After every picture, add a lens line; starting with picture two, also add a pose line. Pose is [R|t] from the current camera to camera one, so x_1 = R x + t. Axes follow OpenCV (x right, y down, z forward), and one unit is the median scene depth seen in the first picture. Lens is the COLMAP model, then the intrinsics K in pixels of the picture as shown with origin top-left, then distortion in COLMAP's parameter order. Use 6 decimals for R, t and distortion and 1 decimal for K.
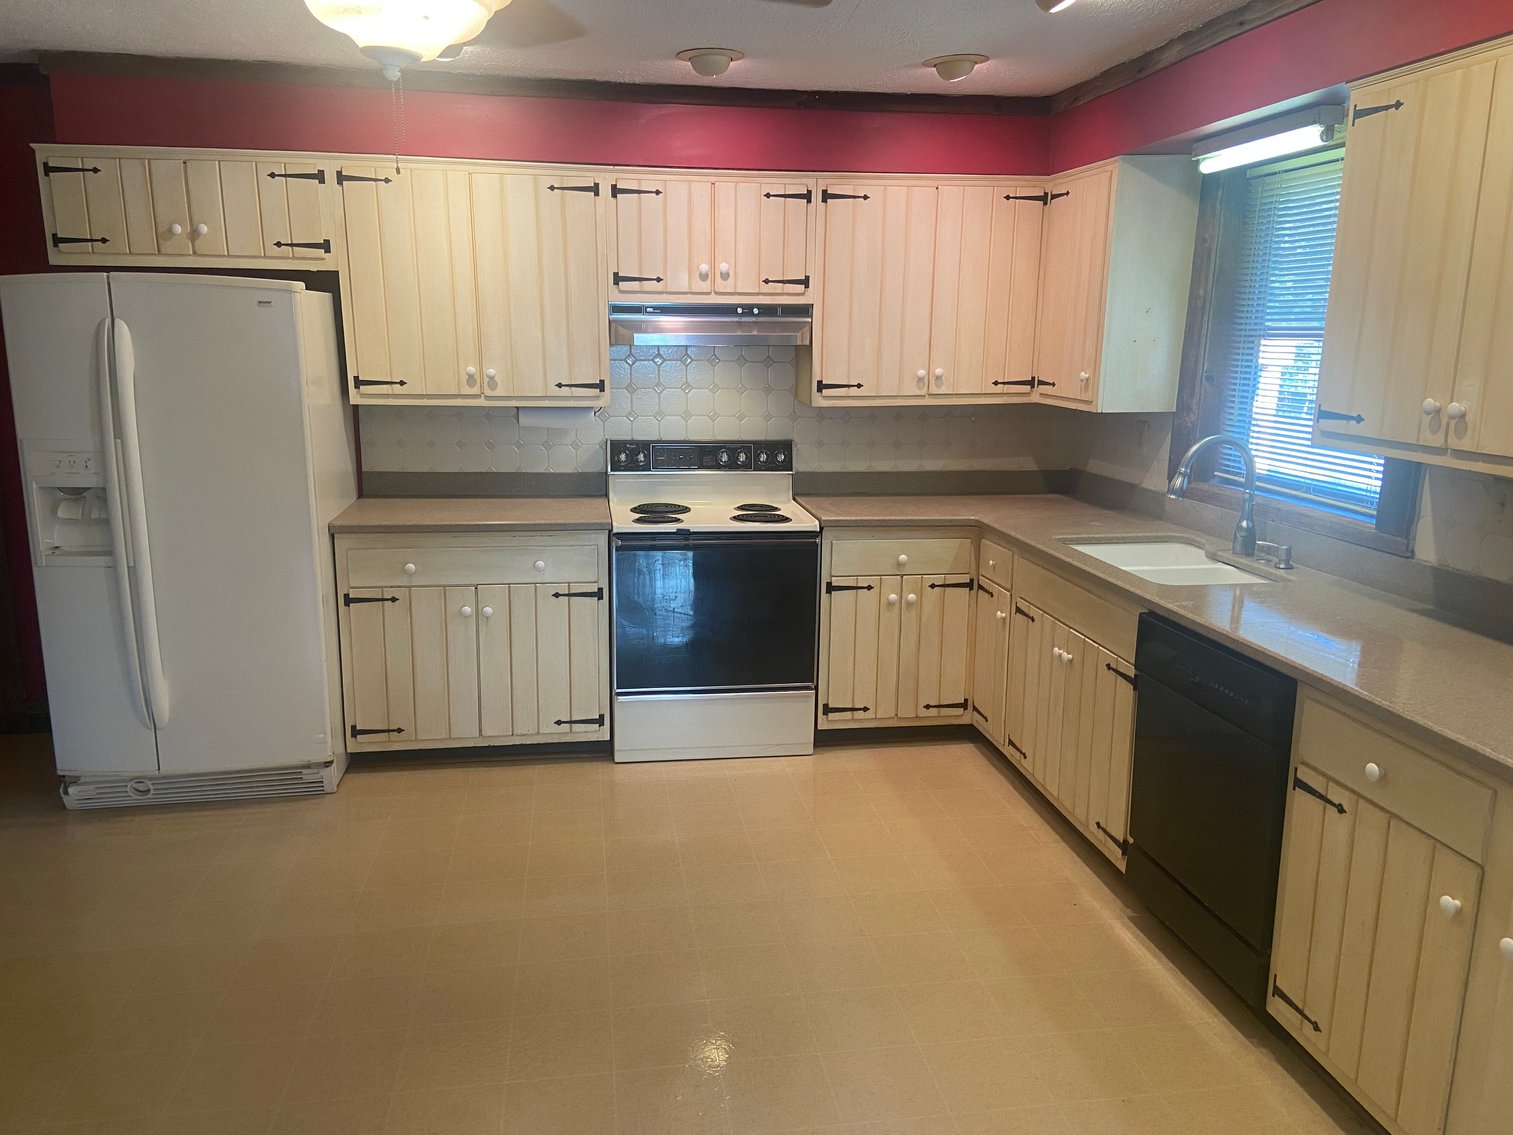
lens RADIAL K [[1145.4, 0, 753.5], [0, 1145.4, 565.1], [0, 0, 1]] dist [0.110391, -0.119326]
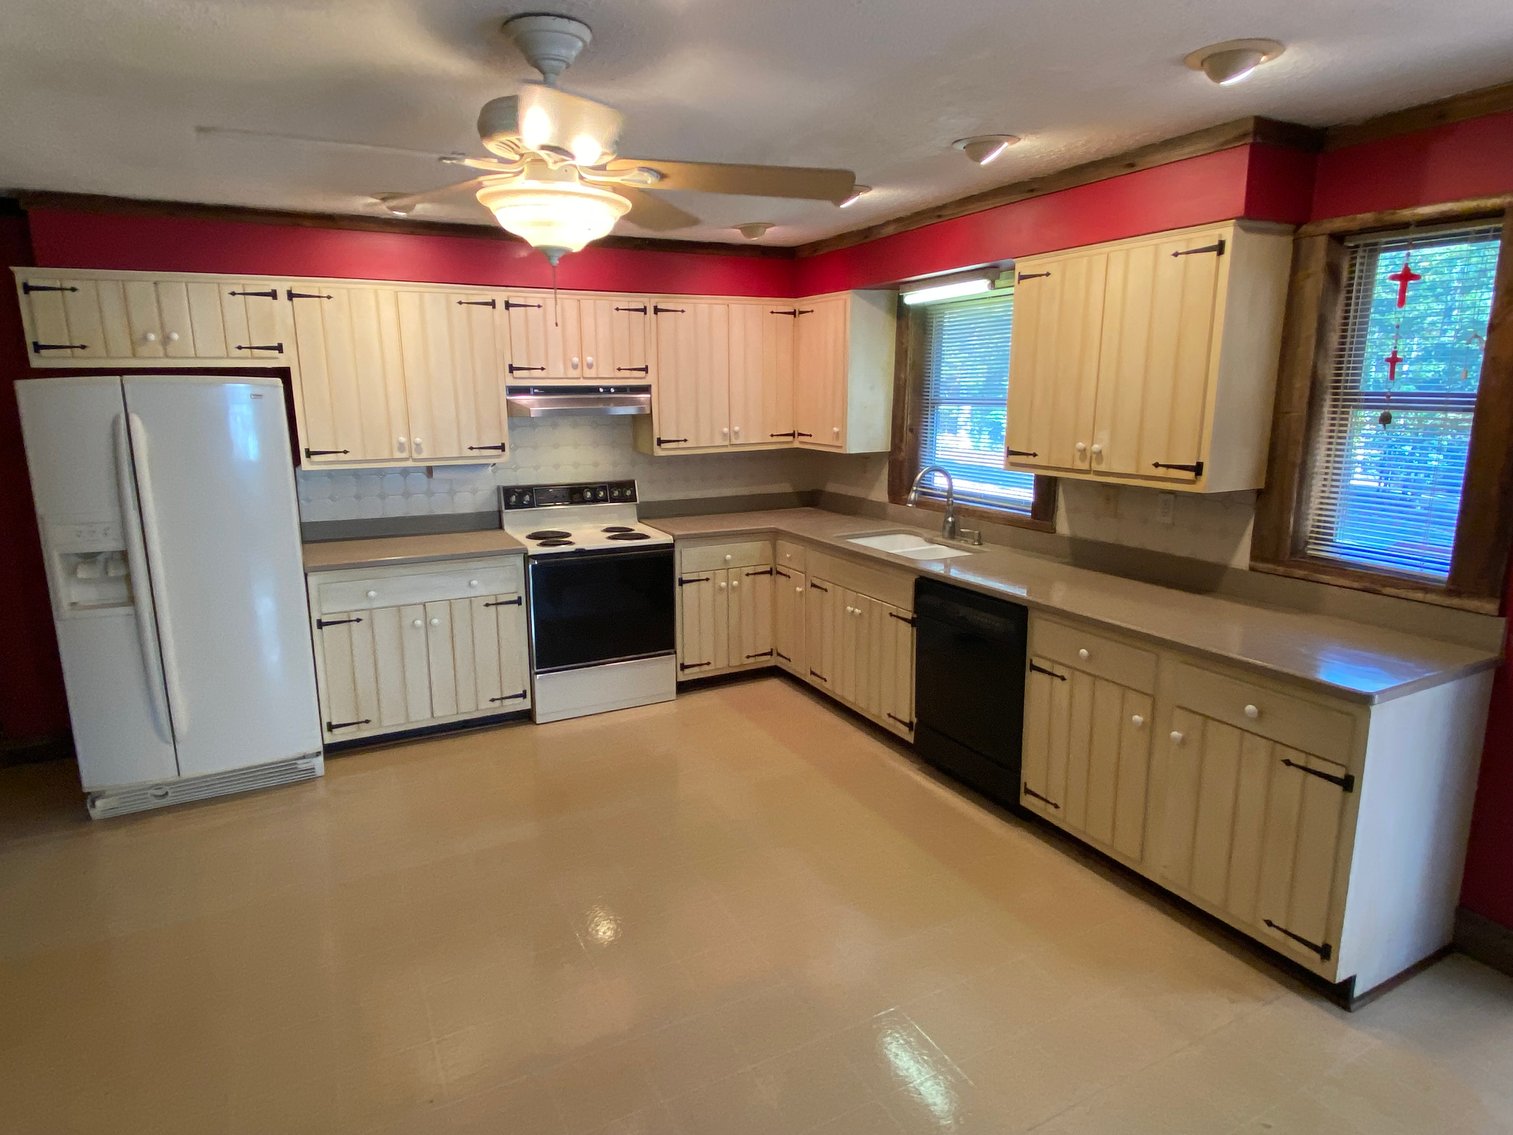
lens RADIAL K [[859.7, 0, 753.9], [0, 859.7, 561.0], [0, 0, 1]] dist [0.019146, -0.023128]
pose [[0.948084, -0.079579, 0.307902, -0.184962], [0.080665, 0.996699, 0.009221, -0.009322], [-0.307619, 0.016095, 0.951373, -0.050322]]
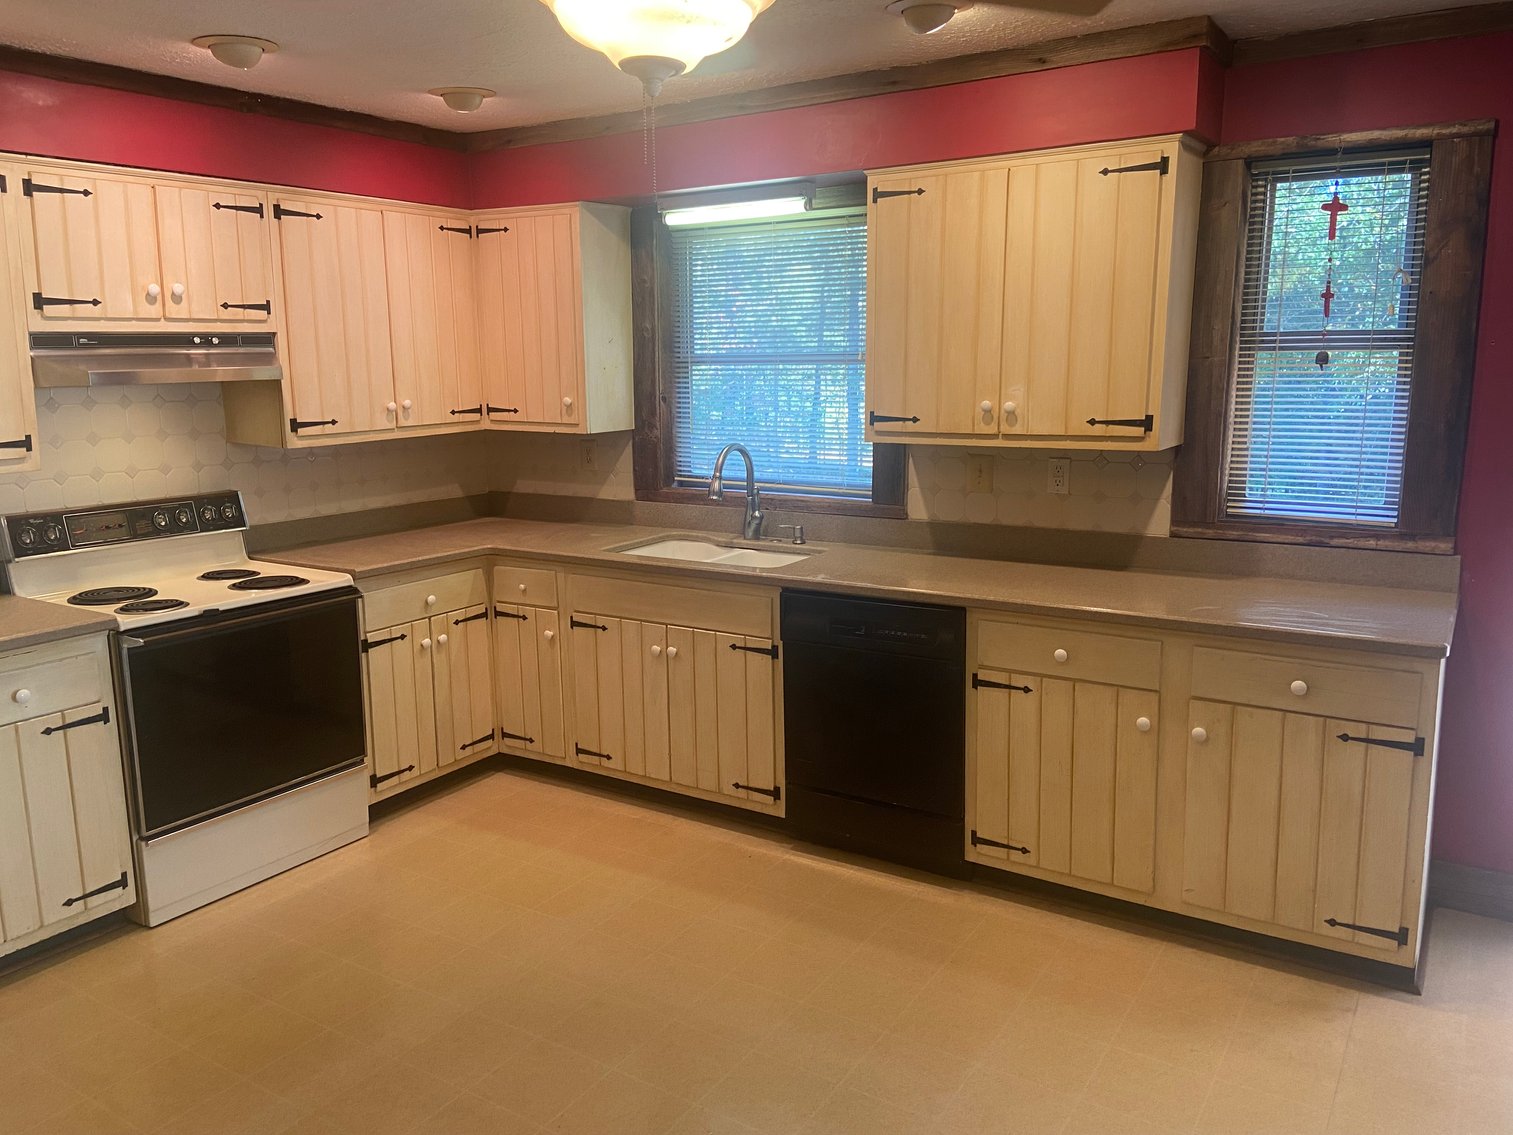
lens RADIAL K [[1145.4, 0, 755.9], [0, 1145.4, 561.6], [0, 0, 1]] dist [0.110391, -0.119326]
pose [[0.660240, -0.153398, 0.735222, -0.412573], [0.171774, 0.983815, 0.051009, -0.041240], [-0.731147, 0.092614, 0.675904, 0.162996]]
